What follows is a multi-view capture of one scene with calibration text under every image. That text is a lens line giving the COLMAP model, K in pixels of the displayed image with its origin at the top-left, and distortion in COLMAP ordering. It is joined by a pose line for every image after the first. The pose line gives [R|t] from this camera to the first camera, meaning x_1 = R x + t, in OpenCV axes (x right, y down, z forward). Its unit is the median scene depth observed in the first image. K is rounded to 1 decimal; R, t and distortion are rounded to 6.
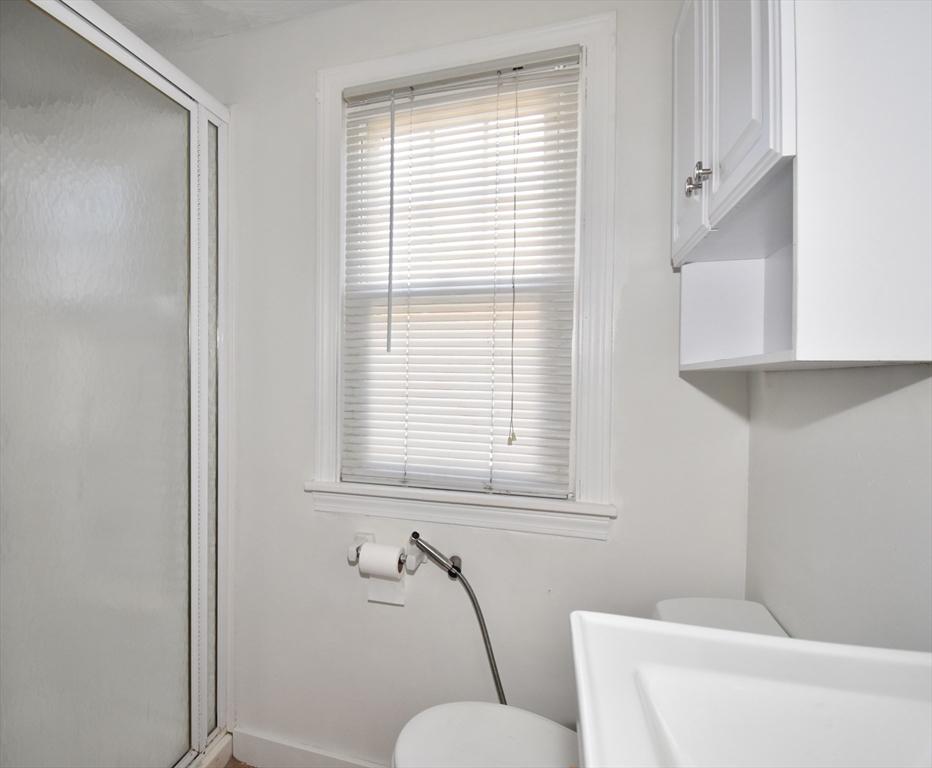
lens RADIAL K [[428.5, 0, 464.3], [0, 428.5, 399.2], [0, 0, 1]] dist [0.002459, -0.000388]
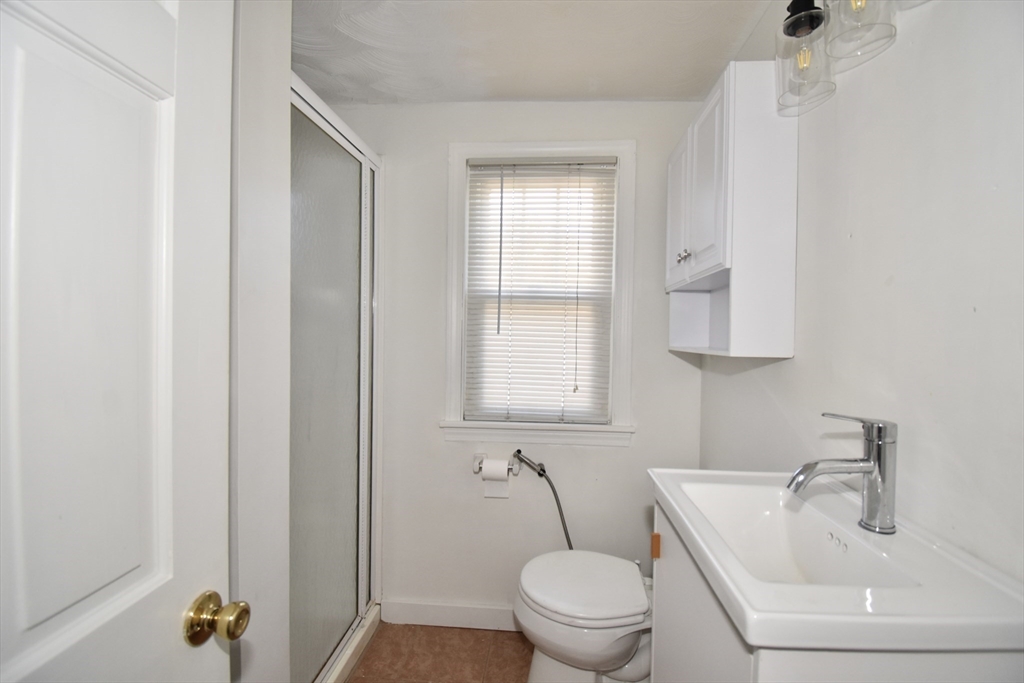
lens RADIAL K [[450.1, 0, 515.7], [0, 450.1, 340.7], [0, 0, 1]] dist [0.008606, -0.019257]
pose [[0.959927, 0.003855, 0.280222, -0.579938], [-0.004364, 0.999990, 0.001193, -0.090556], [-0.280215, -0.002368, 0.959934, -0.576808]]
